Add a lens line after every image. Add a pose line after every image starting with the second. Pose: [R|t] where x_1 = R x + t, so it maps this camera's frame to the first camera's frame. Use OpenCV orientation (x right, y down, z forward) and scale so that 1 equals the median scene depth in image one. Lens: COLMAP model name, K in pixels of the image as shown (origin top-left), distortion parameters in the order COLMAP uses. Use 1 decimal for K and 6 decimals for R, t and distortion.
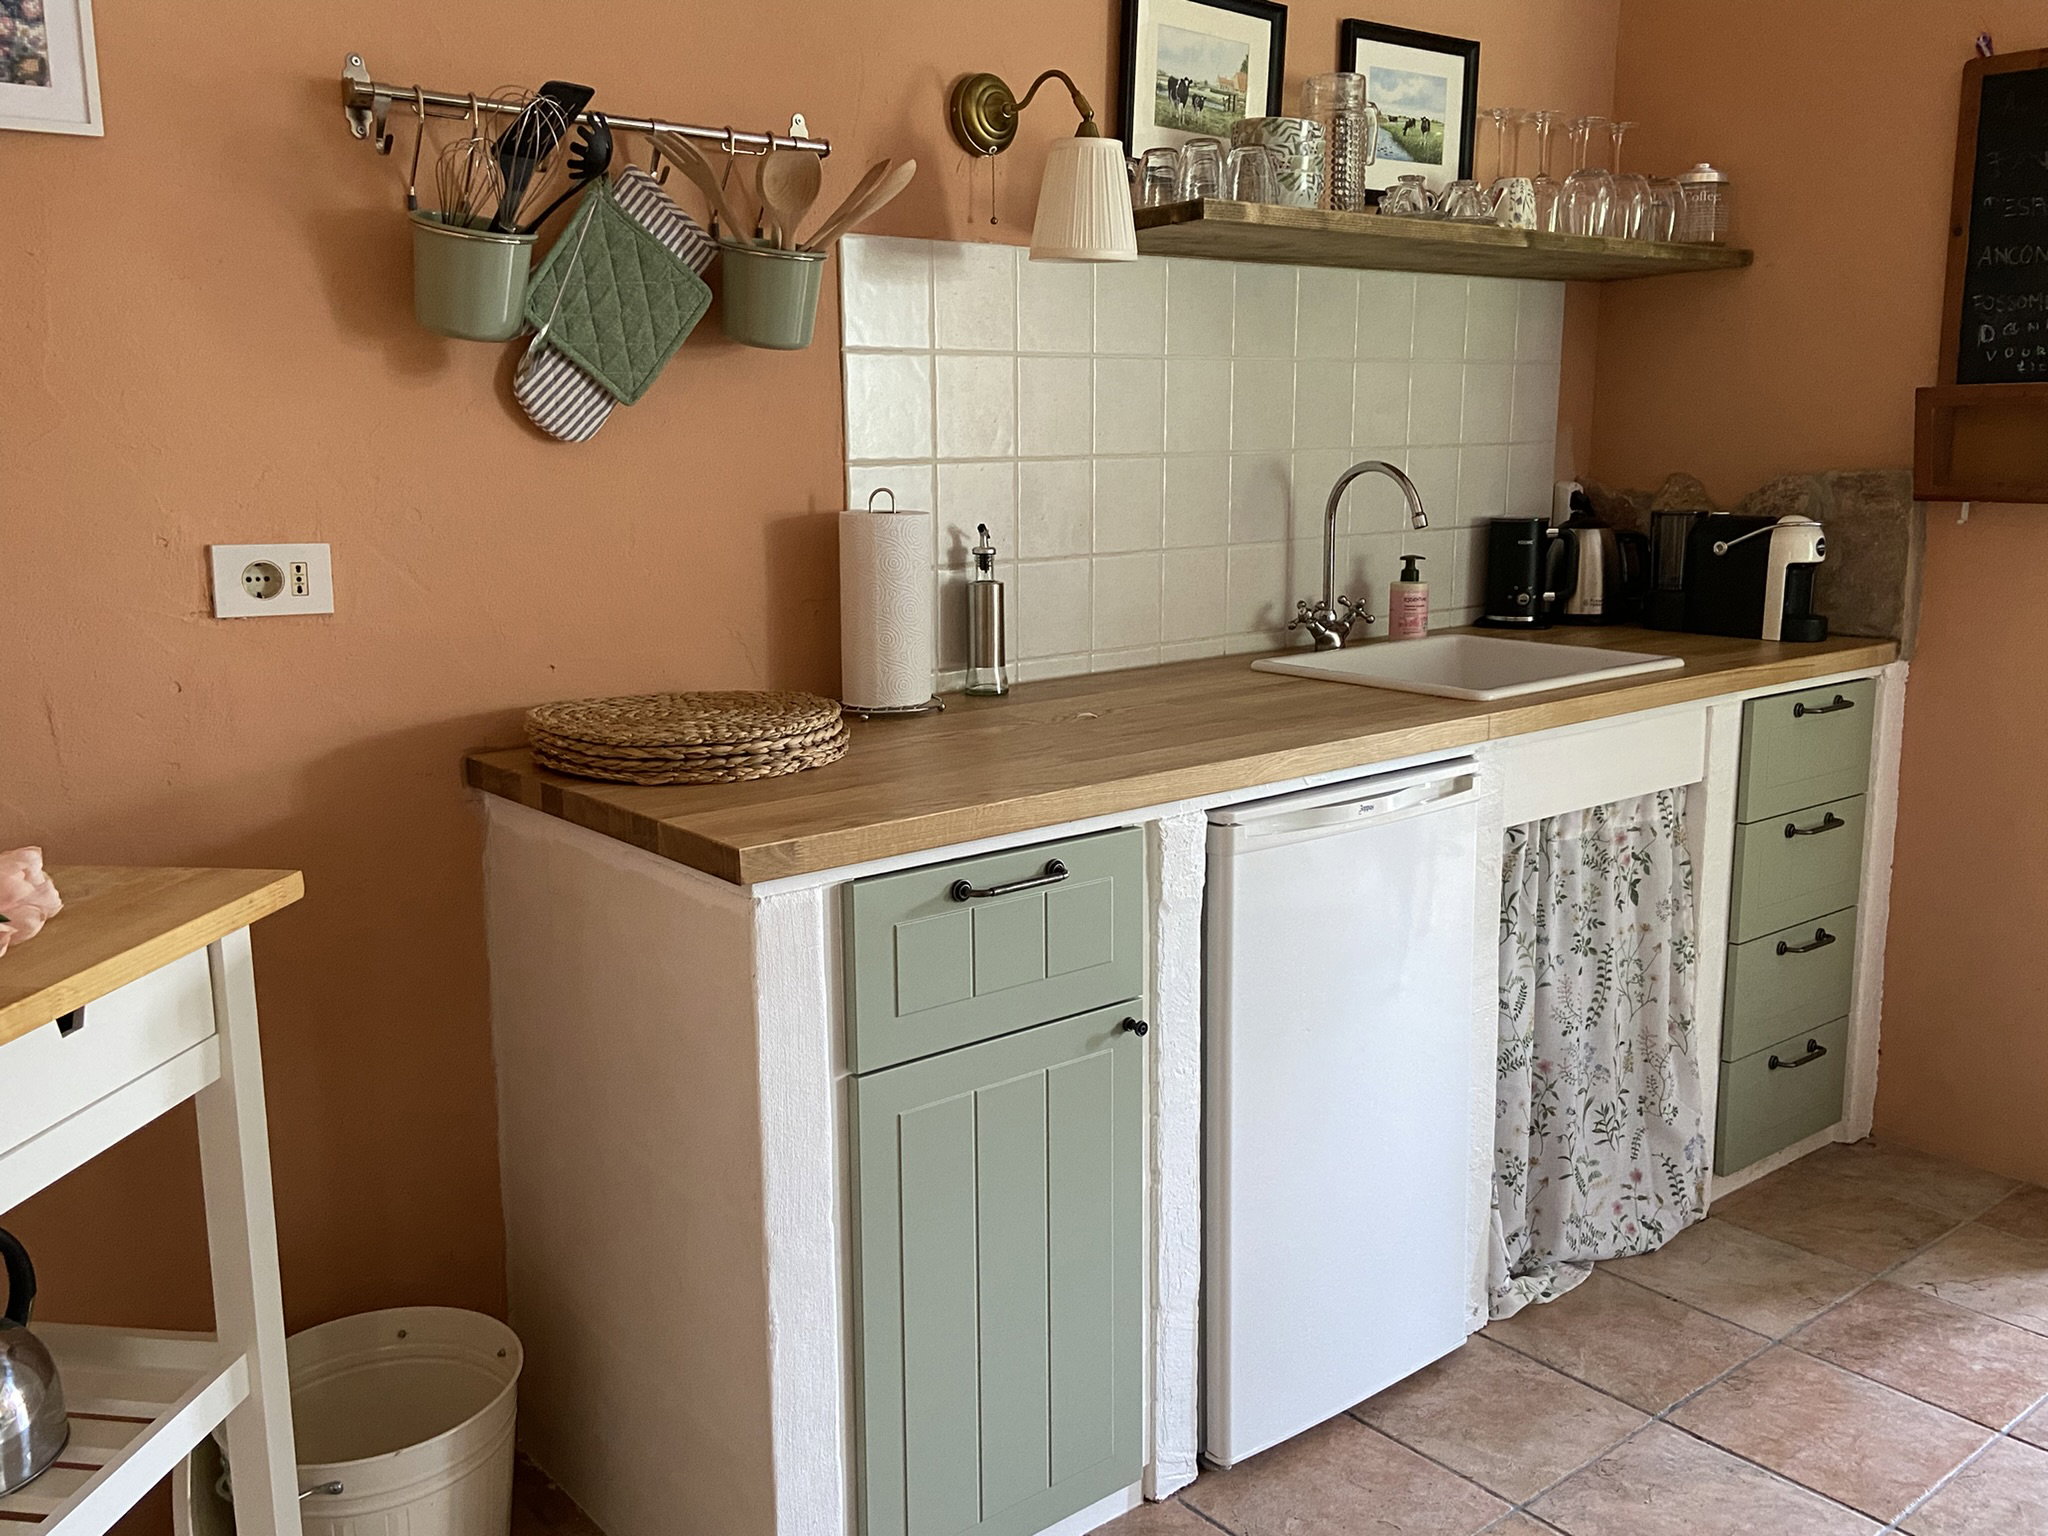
lens RADIAL K [[1749.3, 0, 1013.8], [0, 1749.3, 752.1], [0, 0, 1]] dist [0.058732, -0.040922]
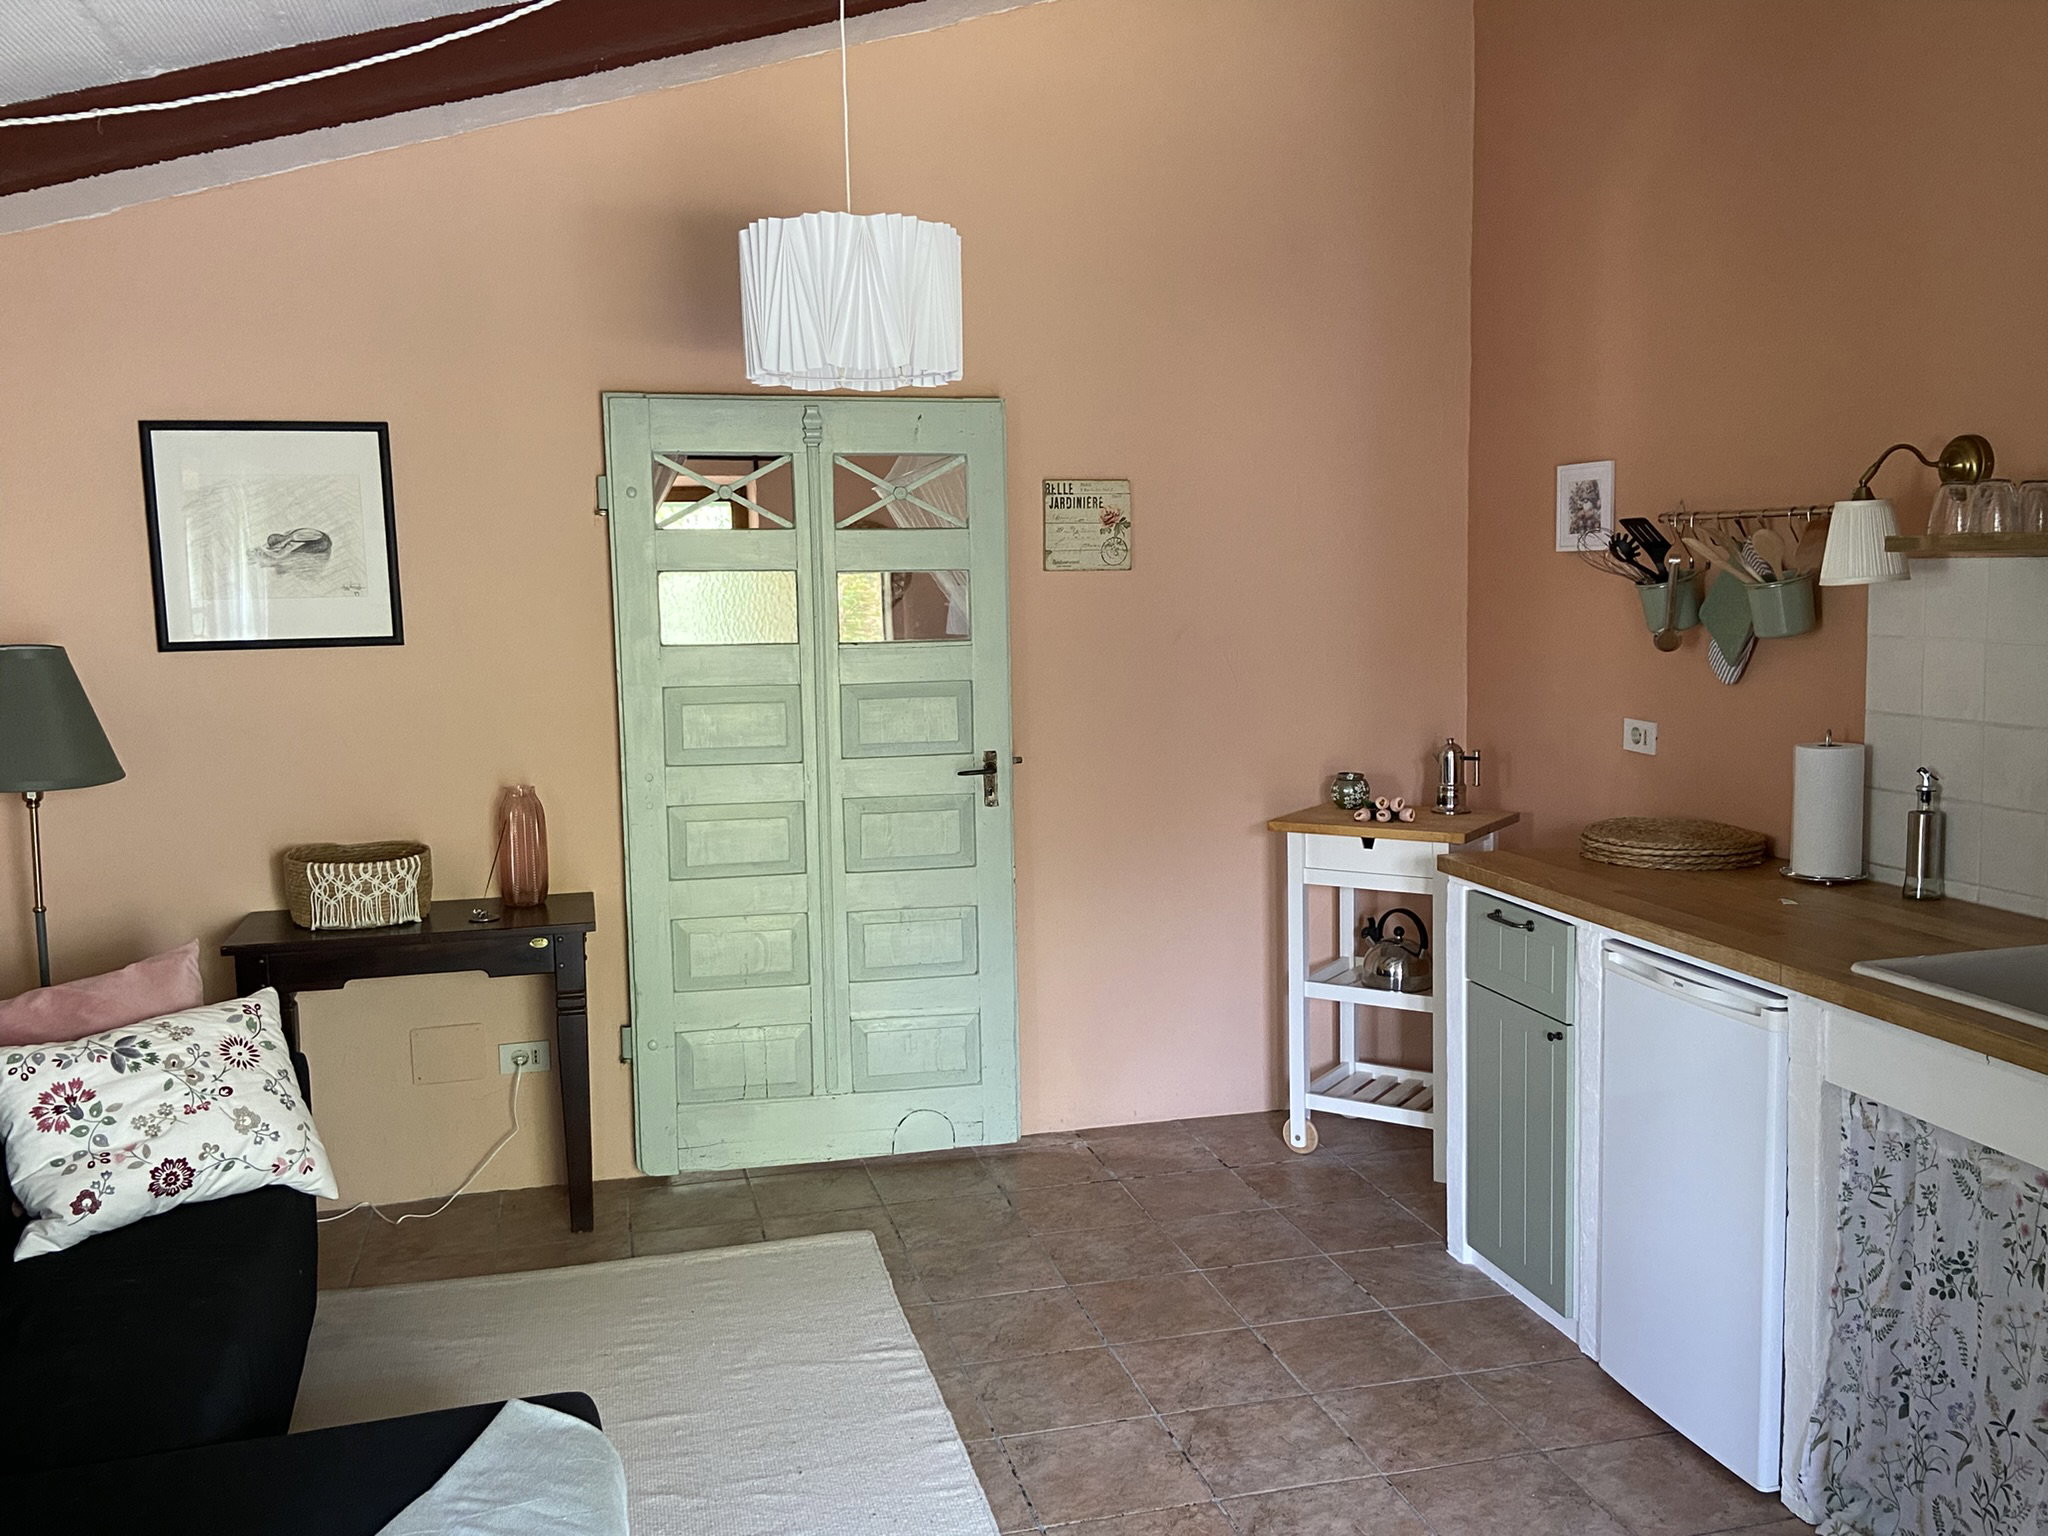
lens RADIAL K [[1749.3, 0, 1028.6], [0, 1749.3, 760.7], [0, 0, 1]] dist [0.058732, -0.040922]
pose [[-0.418660, 0.117951, -0.900450, 1.599205], [-0.138236, 0.971698, 0.191556, -0.326125], [0.897560, 0.204672, -0.390506, 1.003835]]
